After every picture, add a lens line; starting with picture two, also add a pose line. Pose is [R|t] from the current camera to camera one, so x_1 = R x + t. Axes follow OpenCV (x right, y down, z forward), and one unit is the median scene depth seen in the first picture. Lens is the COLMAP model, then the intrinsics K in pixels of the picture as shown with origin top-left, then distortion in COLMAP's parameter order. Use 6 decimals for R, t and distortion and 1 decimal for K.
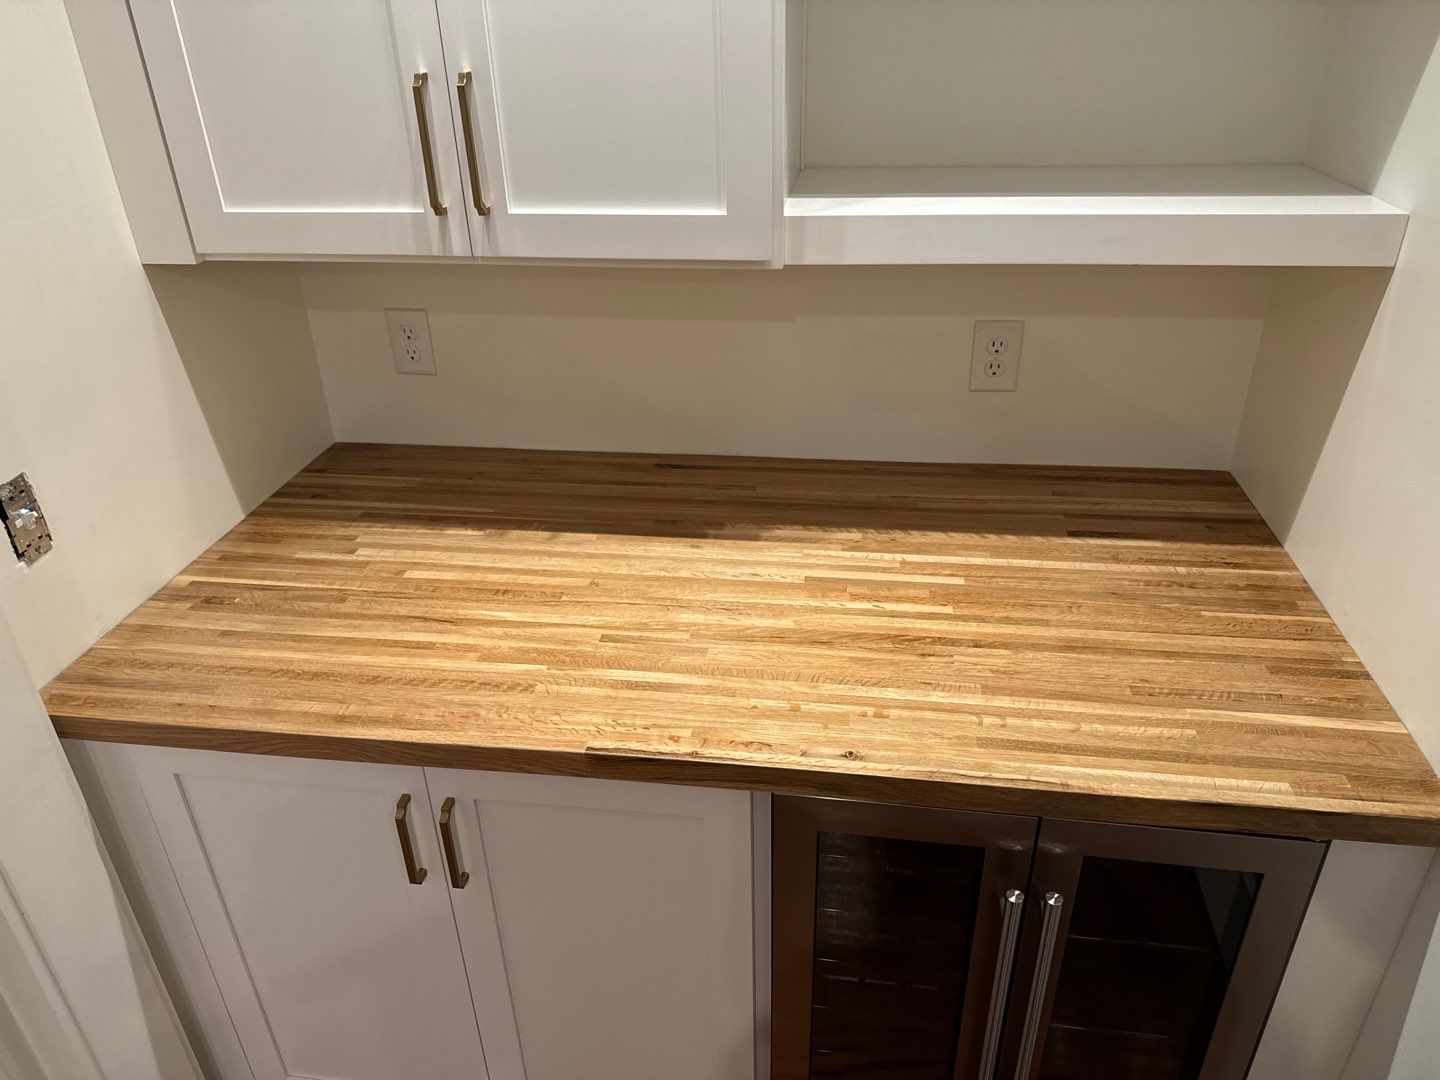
lens RADIAL K [[996.6, 0, 720.6], [0, 996.6, 548.3], [0, 0, 1]] dist [0.123864, -0.217310]
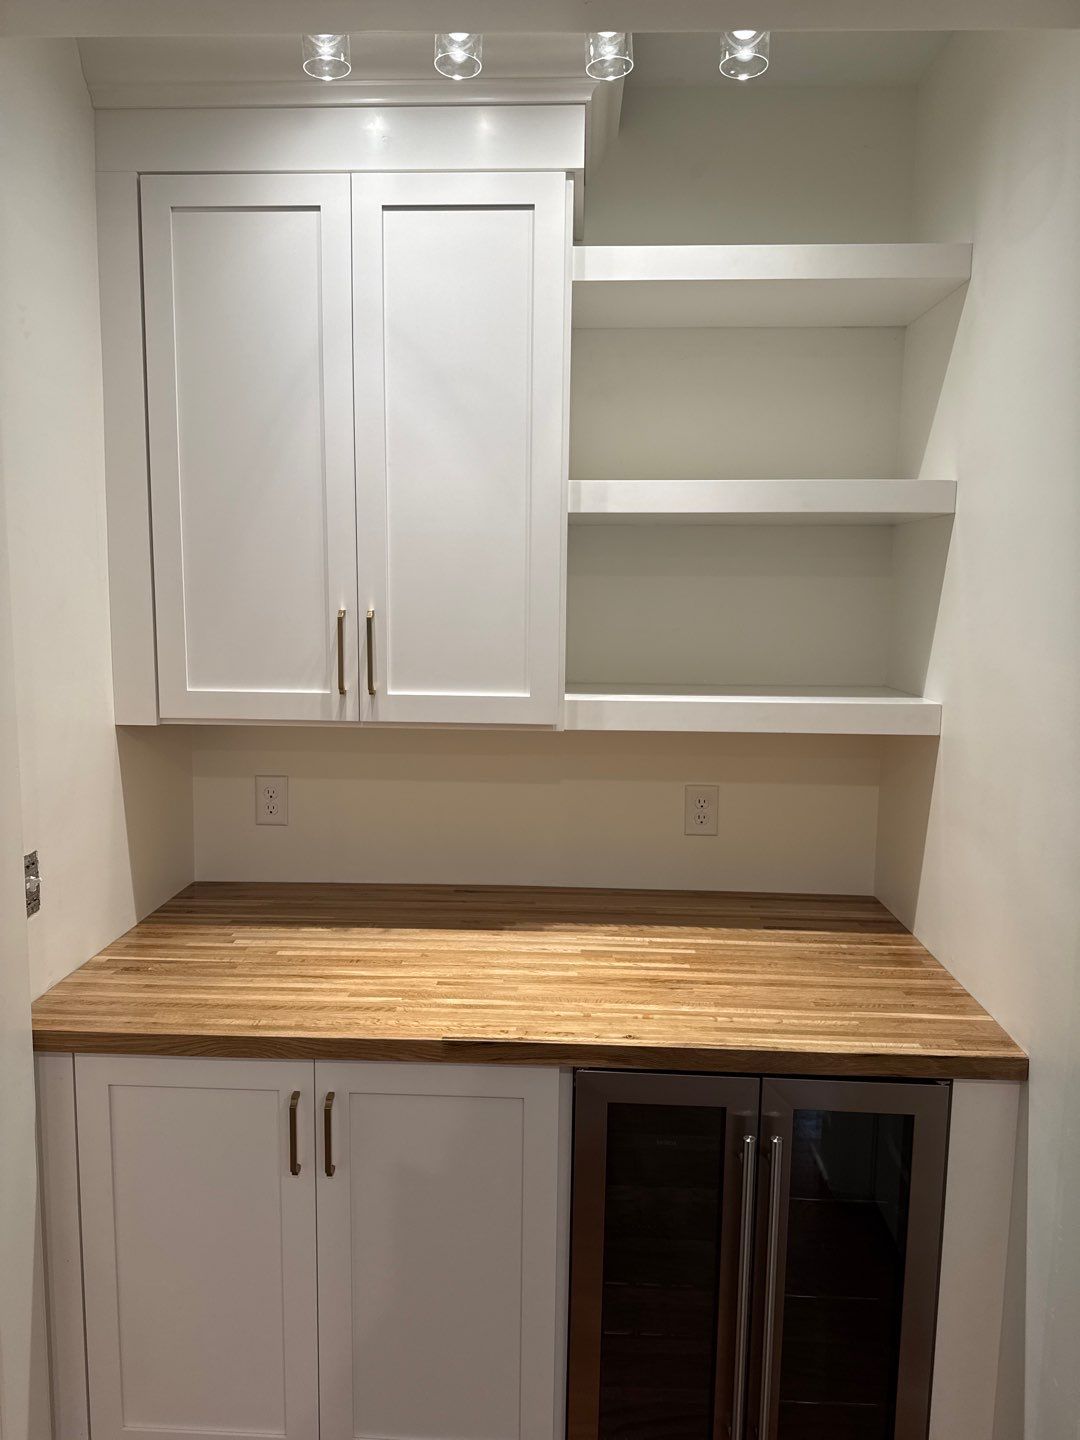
lens RADIAL K [[996.6, 0, 532.8], [0, 996.6, 725.0], [0, 0, 1]] dist [0.123864, -0.217310]
pose [[0.994455, 0.024547, 0.102259, -0.136652], [0.015028, 0.929225, -0.369210, 0.264329], [-0.104085, 0.368699, 0.923703, -0.393788]]
